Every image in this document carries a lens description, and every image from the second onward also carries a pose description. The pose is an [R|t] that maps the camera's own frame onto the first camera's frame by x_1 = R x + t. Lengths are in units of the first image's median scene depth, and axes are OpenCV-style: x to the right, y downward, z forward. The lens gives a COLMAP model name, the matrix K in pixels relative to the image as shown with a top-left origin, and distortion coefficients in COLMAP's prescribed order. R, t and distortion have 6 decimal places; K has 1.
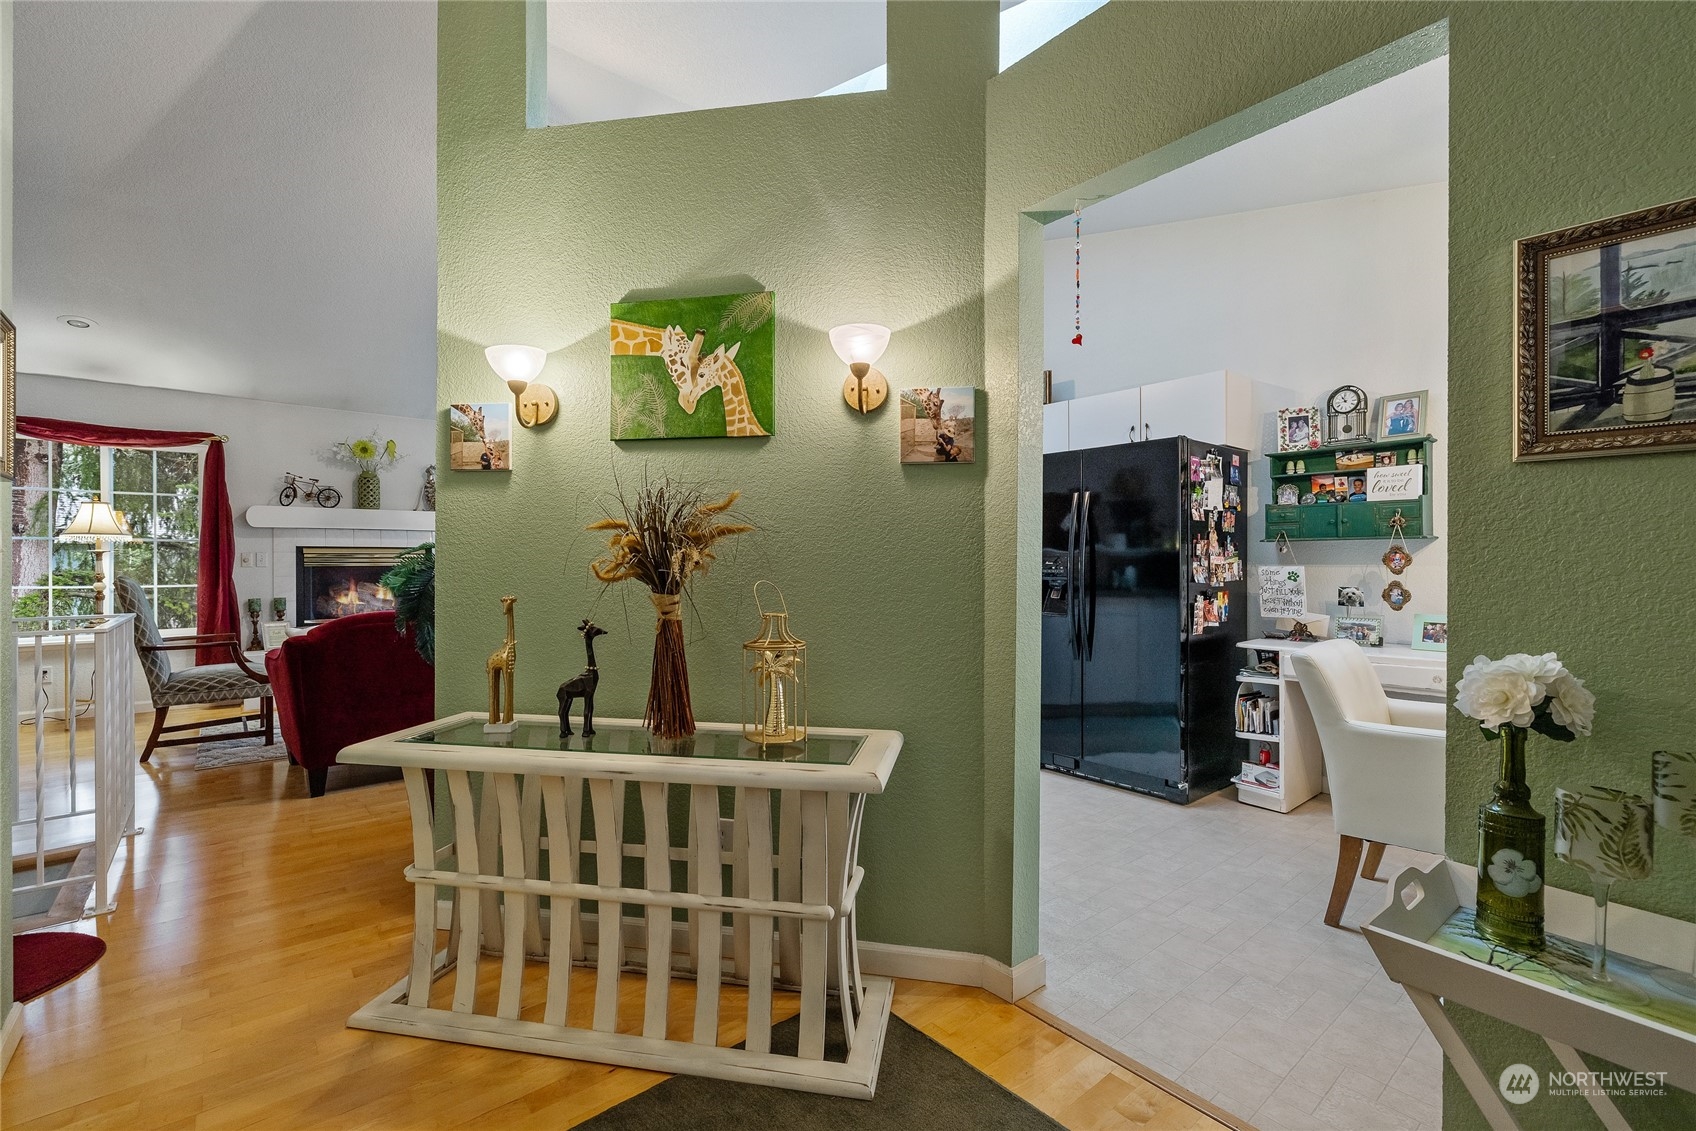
lens RADIAL K [[723.5, 0, 848.0], [0, 723.5, 565.5], [0, 0, 1]] dist [-0.000632, -0.000067]
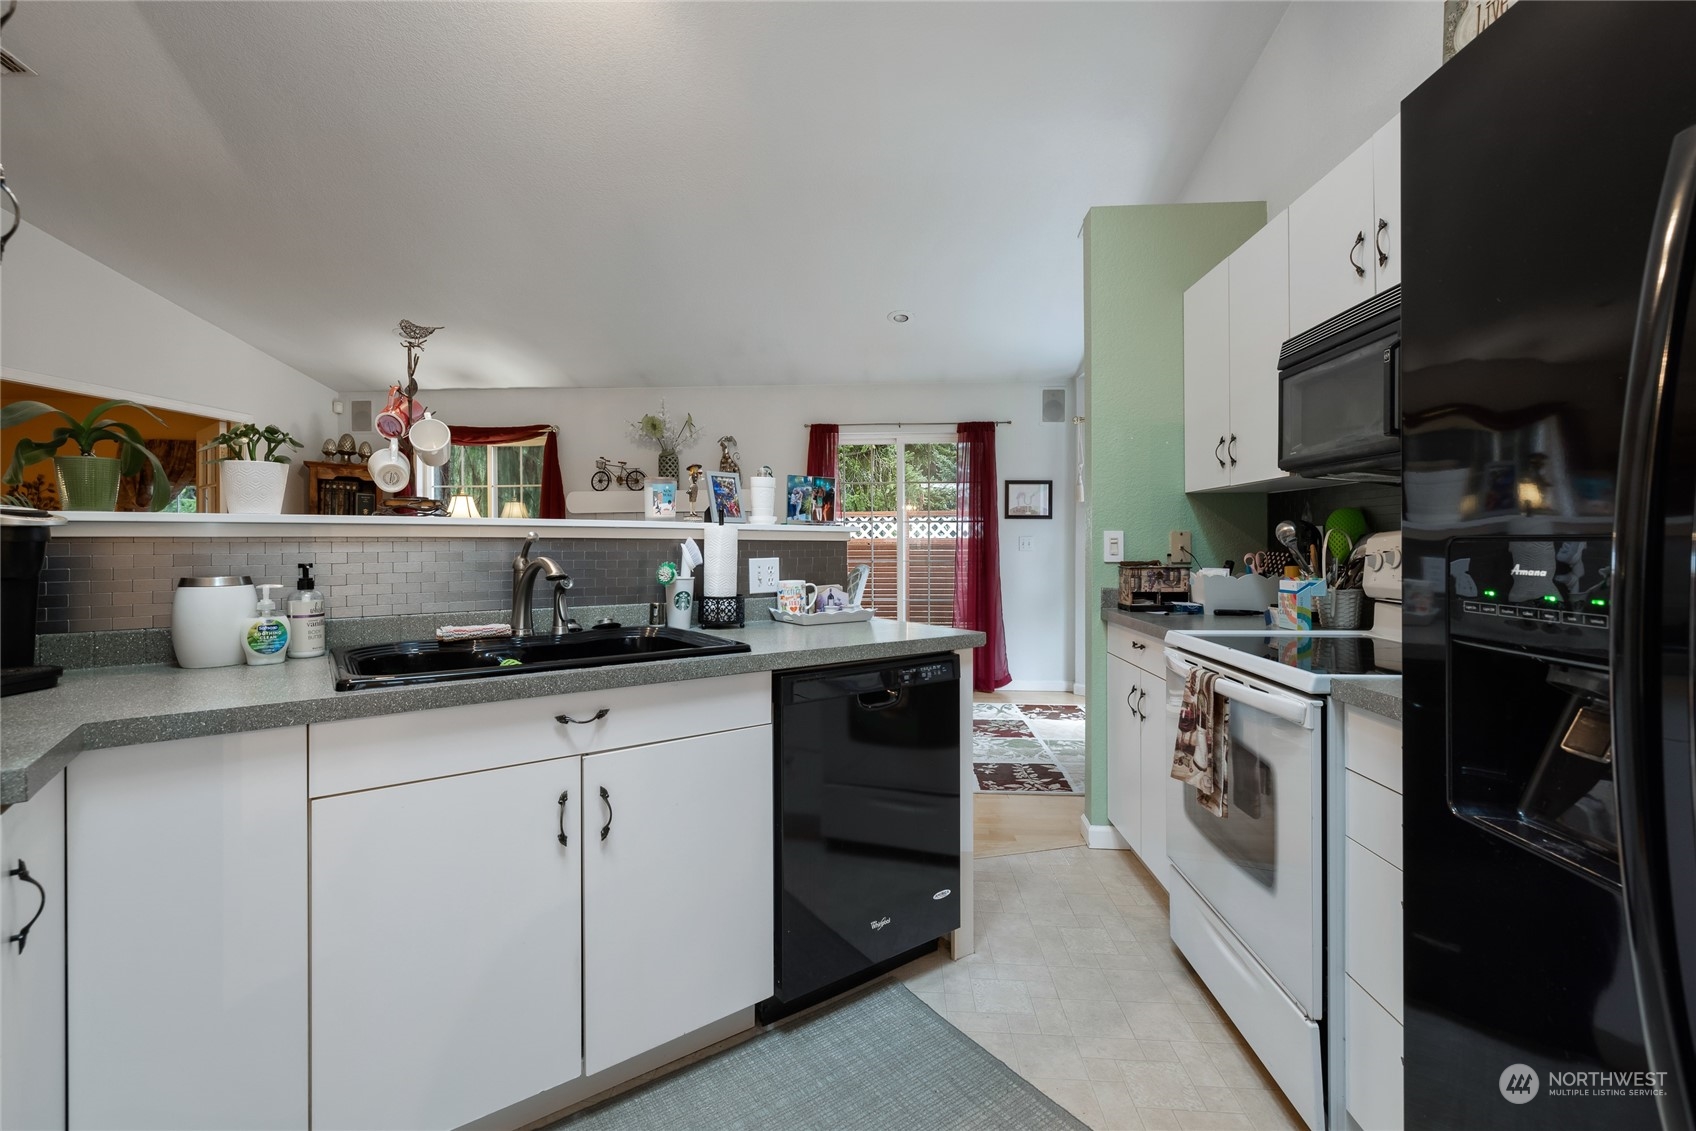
lens RADIAL K [[723.5, 0, 848.0], [0, 723.5, 565.5], [0, 0, 1]] dist [-0.000632, -0.000067]
pose [[0.741123, 0.014449, -0.671214, 0.155750], [-0.000229, 0.999774, 0.021269, 0.000439], [0.671369, -0.015609, 0.740959, 0.474758]]
